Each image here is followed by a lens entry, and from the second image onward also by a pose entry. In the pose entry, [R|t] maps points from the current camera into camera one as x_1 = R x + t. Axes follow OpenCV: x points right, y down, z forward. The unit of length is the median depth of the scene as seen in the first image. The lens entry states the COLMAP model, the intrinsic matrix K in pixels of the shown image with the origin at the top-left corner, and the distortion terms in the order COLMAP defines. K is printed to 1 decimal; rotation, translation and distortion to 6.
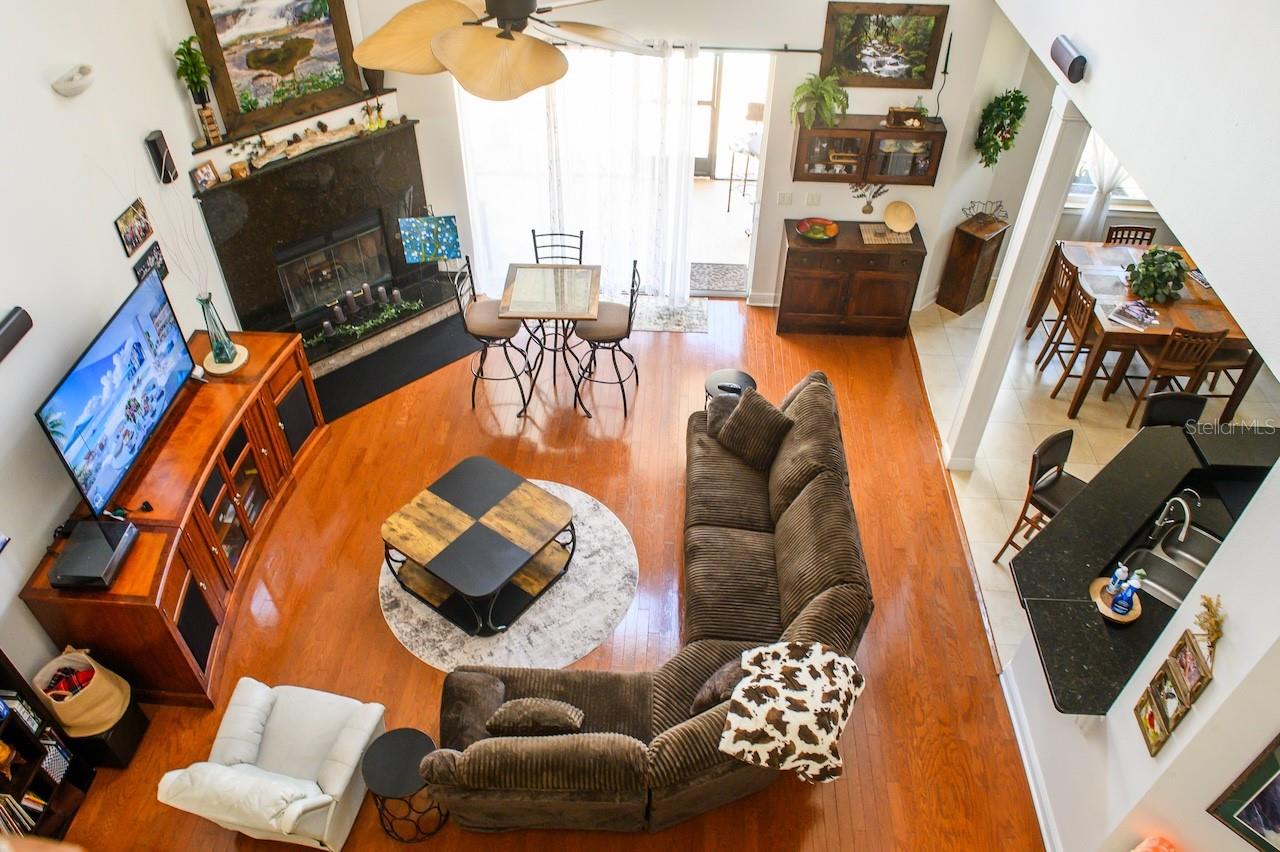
lens RADIAL K [[912.5, 0, 634.3], [0, 912.5, 427.7], [0, 0, 1]] dist [-0.039210, -0.008561]
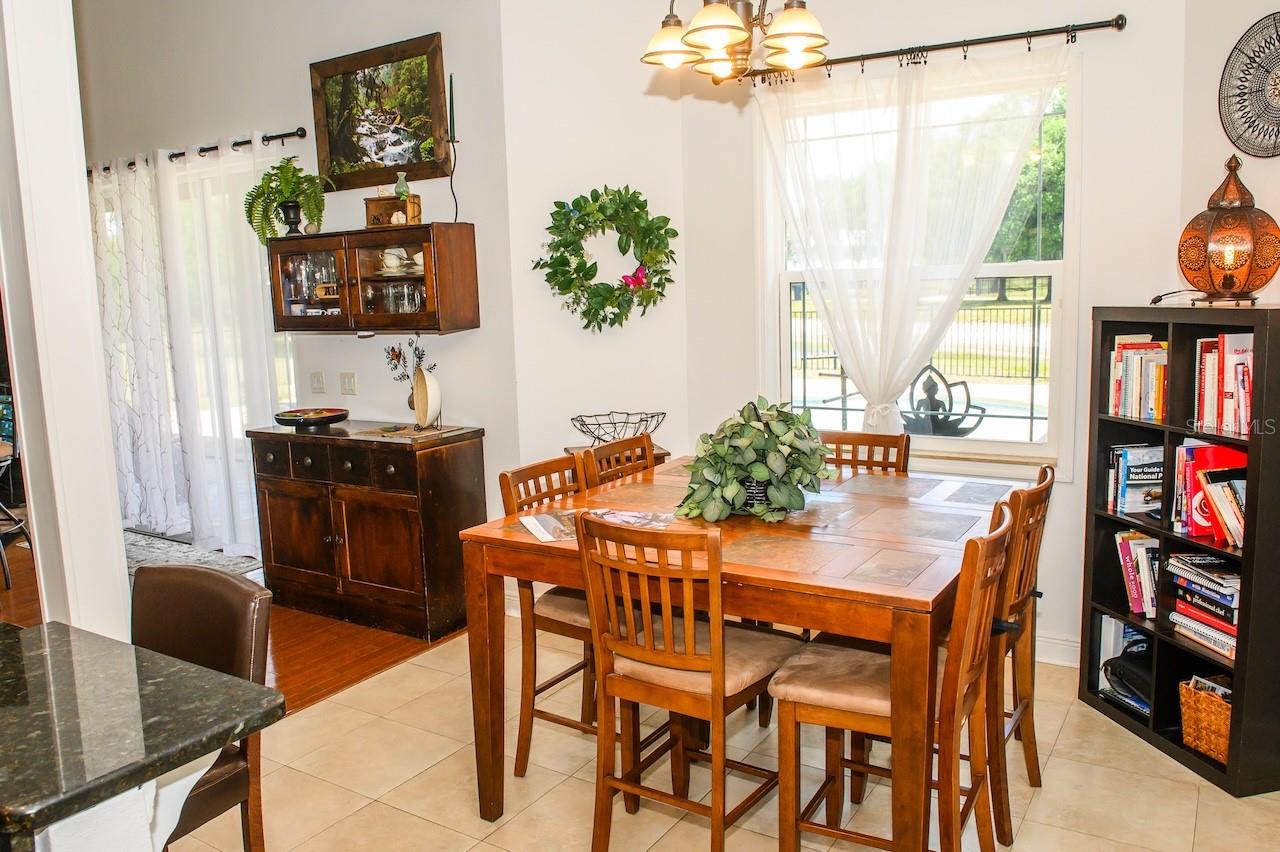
lens RADIAL K [[912.5, 0, 643.9], [0, 912.5, 428.1], [0, 0, 1]] dist [-0.039210, -0.008561]
pose [[0.888593, 0.036707, -0.457226, 0.732061], [-0.282699, 0.828804, -0.482872, 0.013635], [0.361225, 0.558334, 0.746846, 0.705439]]
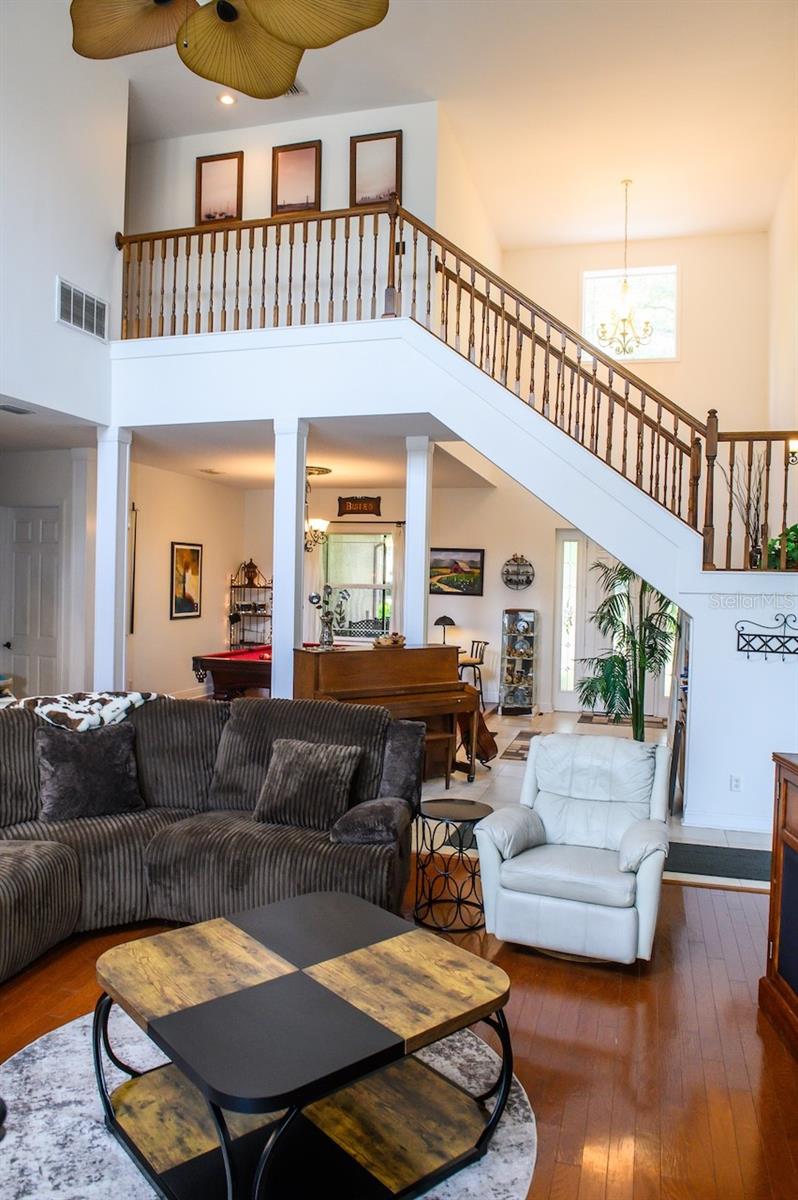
lens RADIAL K [[855.4, 0, 391.2], [0, 855.4, 599.3], [0, 0, 1]] dist [-0.039210, -0.008561]
pose [[-0.972322, -0.036677, 0.230746, -0.258524], [0.131729, 0.729612, 0.671054, -0.262419], [-0.192968, 0.682877, -0.704587, 0.977747]]
